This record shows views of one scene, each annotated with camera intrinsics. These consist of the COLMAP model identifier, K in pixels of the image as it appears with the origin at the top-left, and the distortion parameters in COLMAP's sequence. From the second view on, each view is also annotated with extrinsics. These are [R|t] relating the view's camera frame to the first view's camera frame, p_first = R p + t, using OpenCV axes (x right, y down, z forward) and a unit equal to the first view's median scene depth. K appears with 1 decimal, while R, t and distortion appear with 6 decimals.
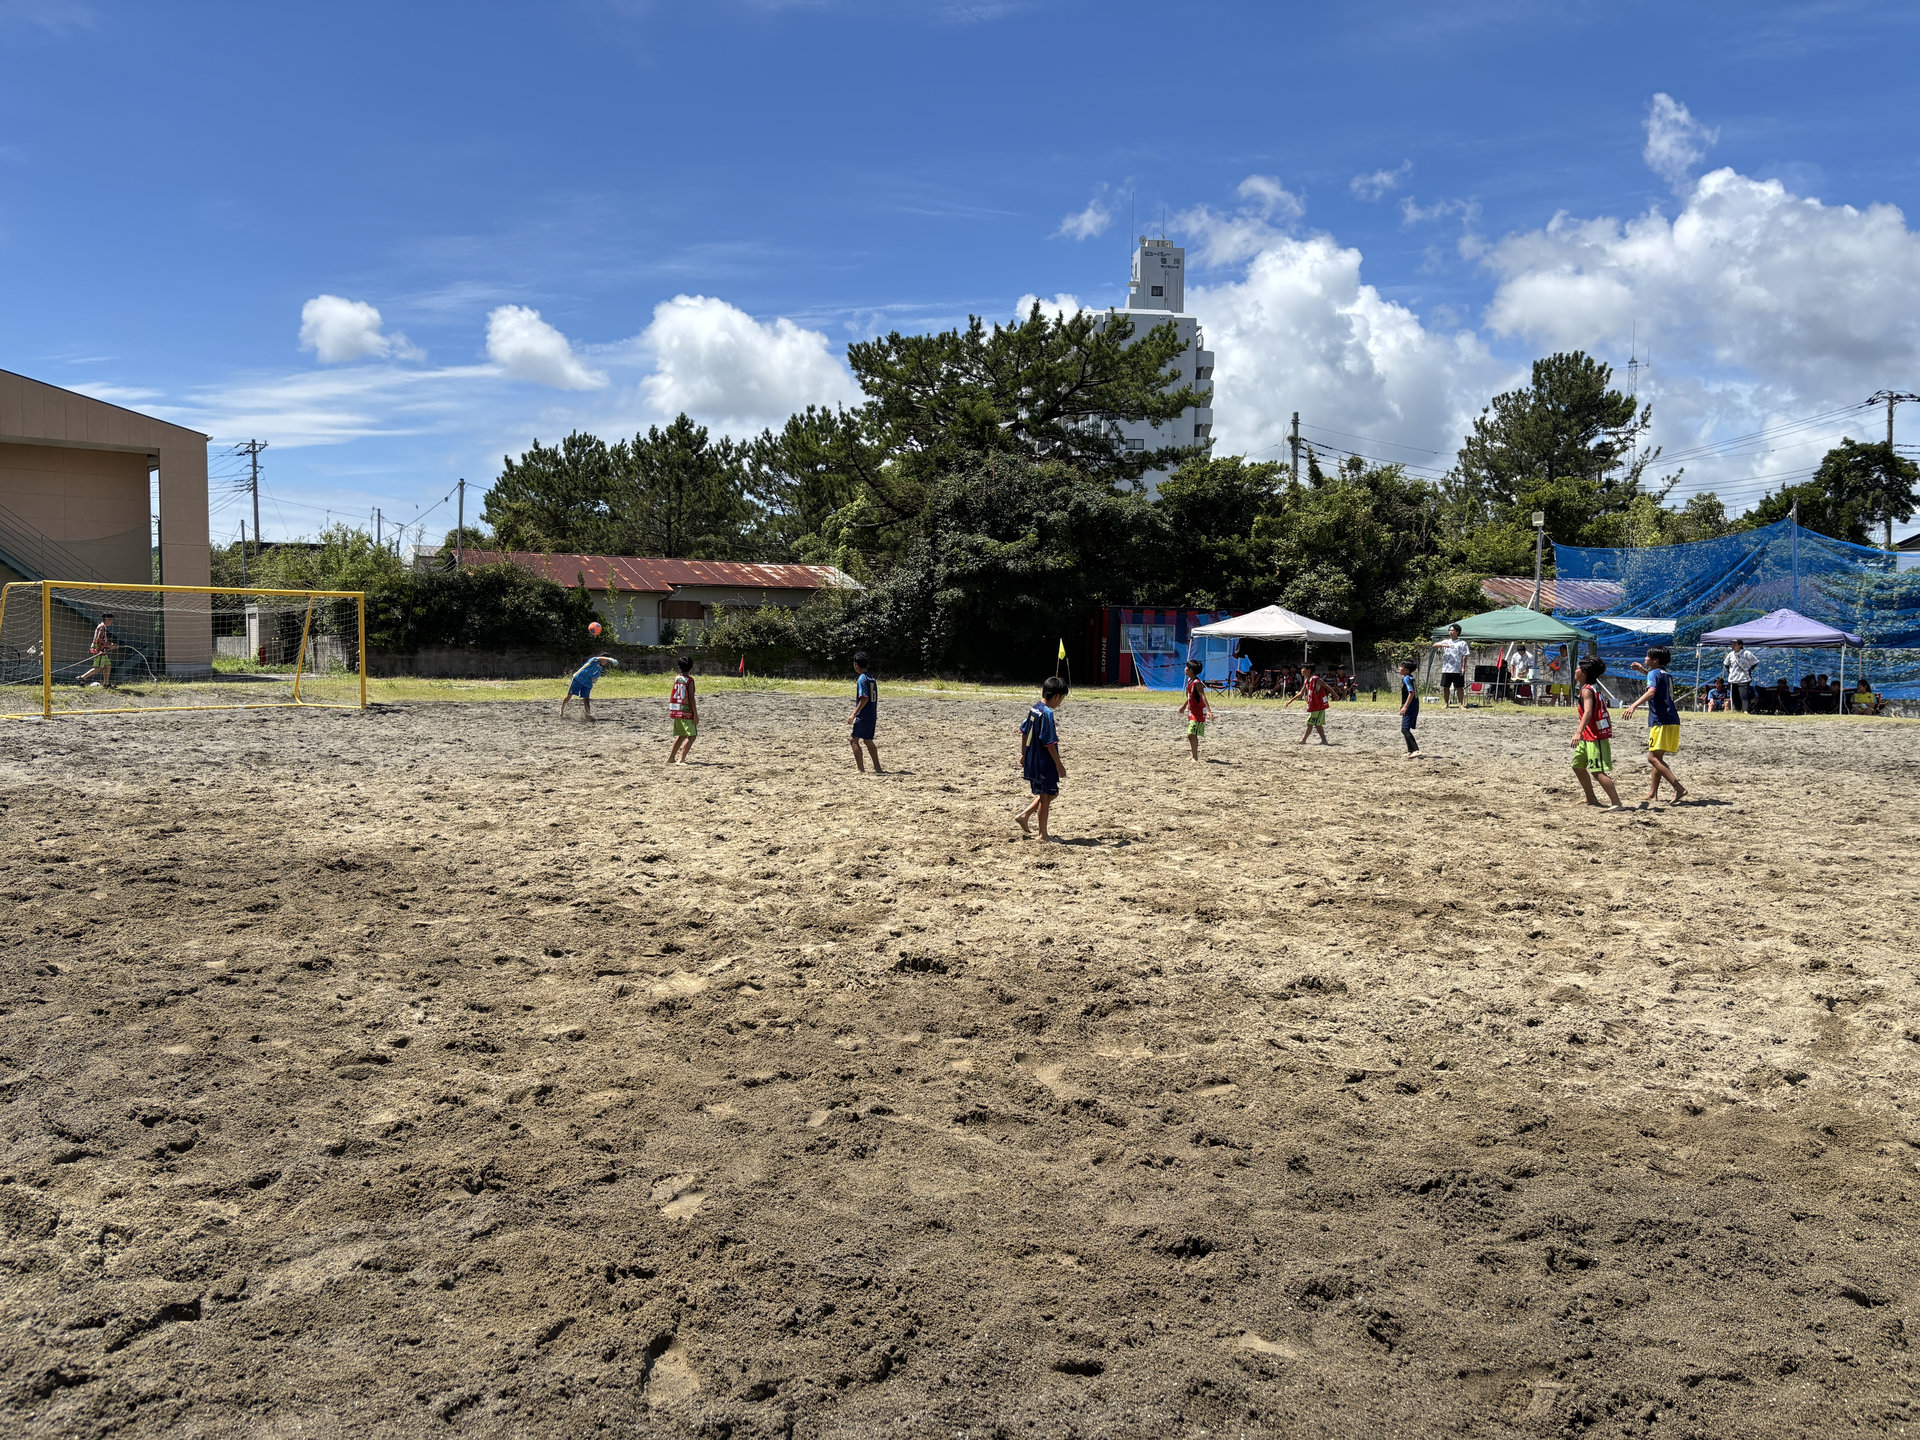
lens RADIAL K [[1463.7, 0, 960.6], [0, 1463.7, 732.9], [0, 0, 1]] dist [0.029849, -0.035828]
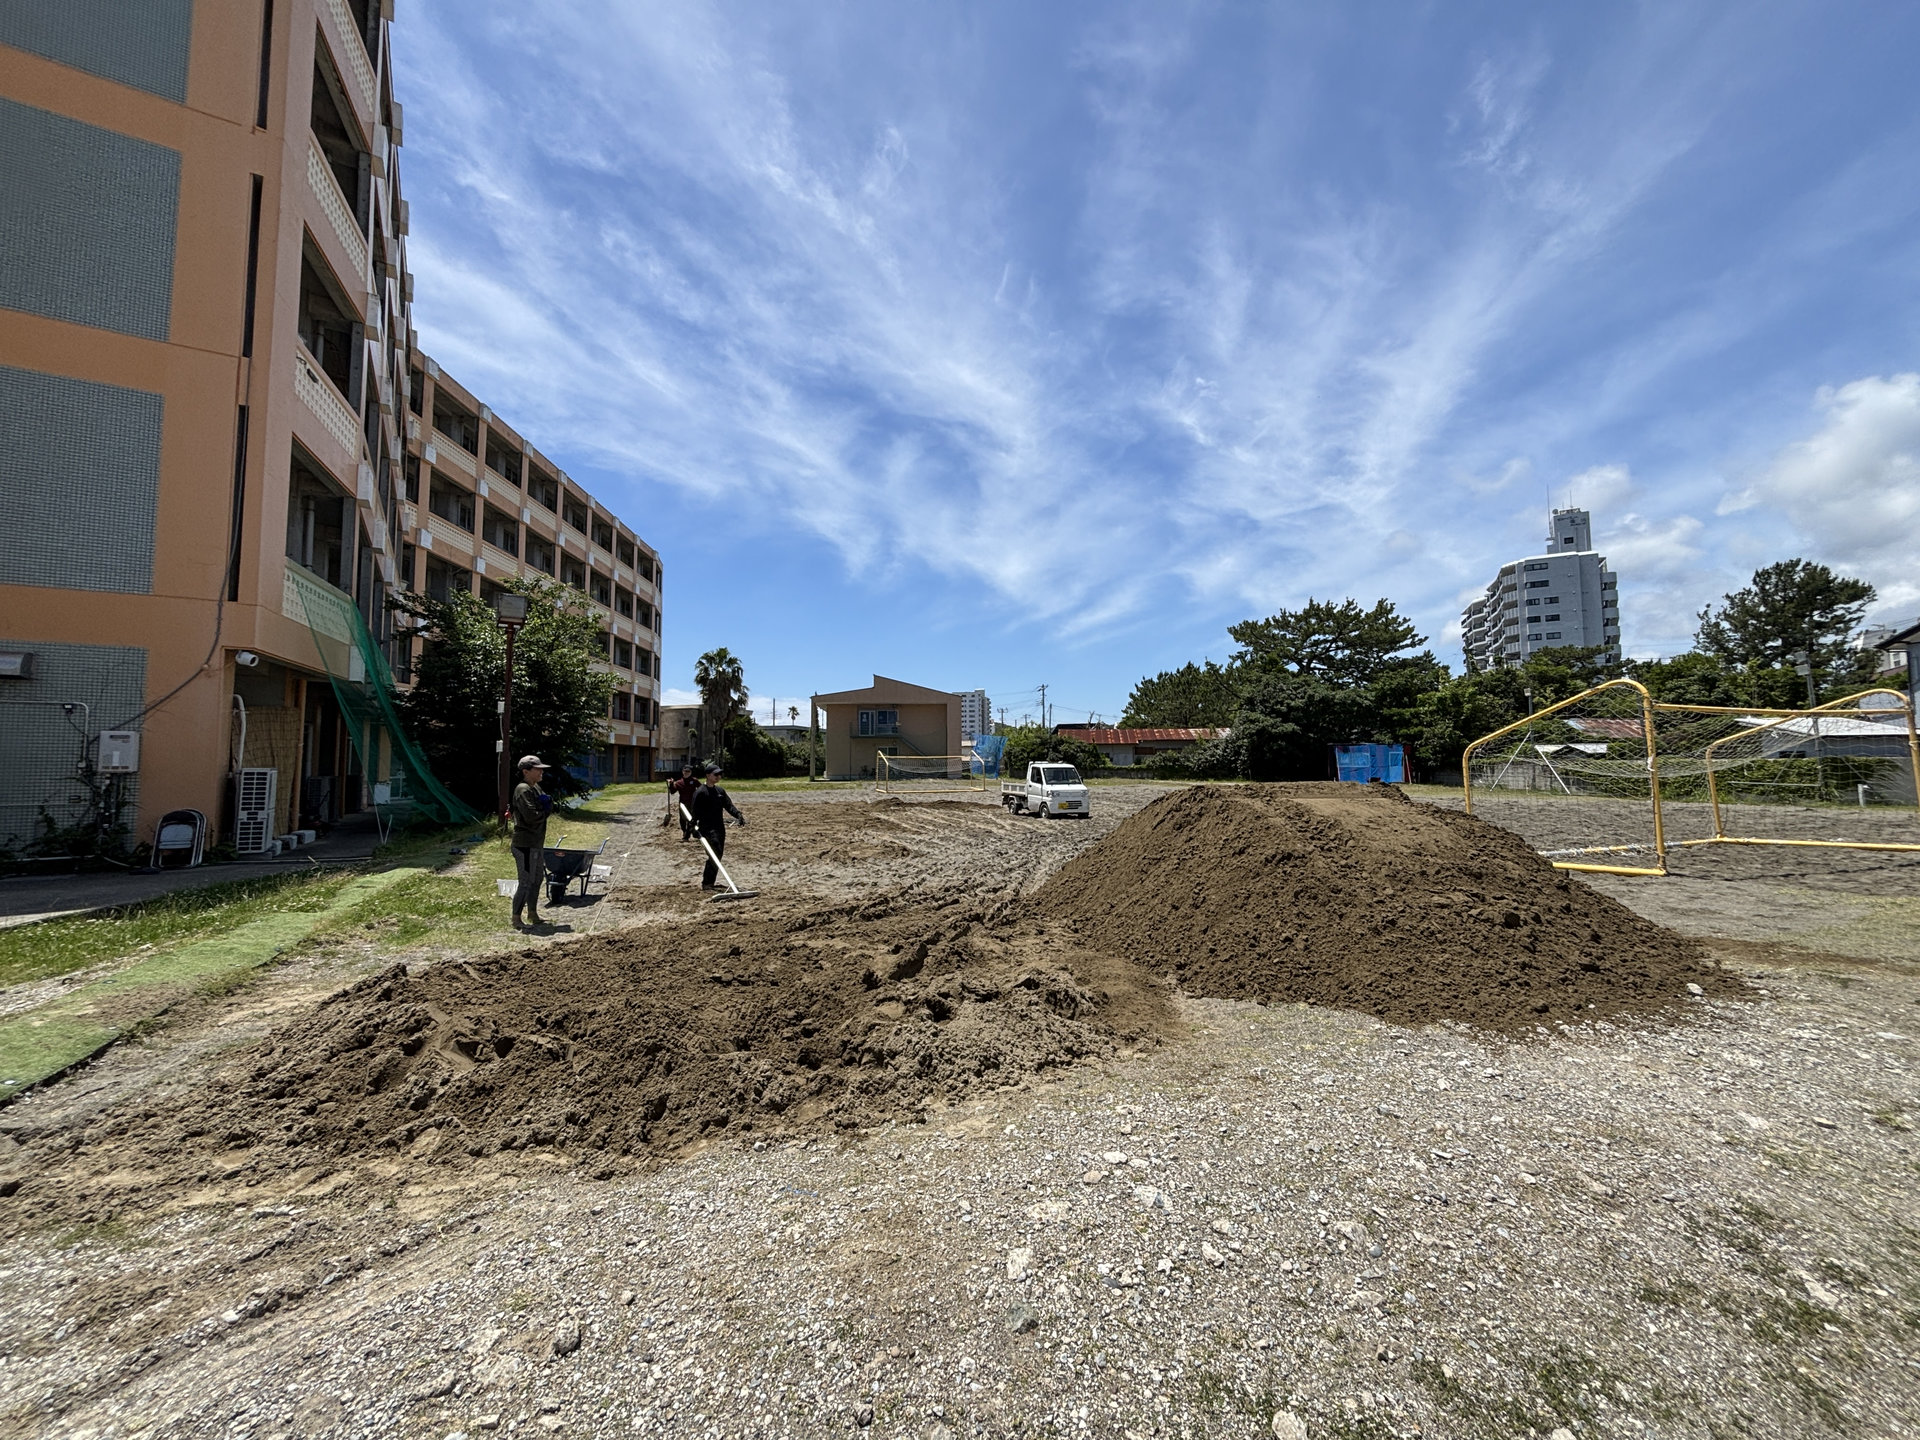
lens RADIAL K [[778.5, 0, 956.7], [0, 778.5, 720.0], [0, 0, 1]] dist [0.010308, -0.002807]
pose [[0.784127, -0.049563, -0.618618, 0.320489], [-0.024826, 0.993503, -0.111067, 0.011416], [0.620104, 0.102448, 0.777802, -0.145568]]
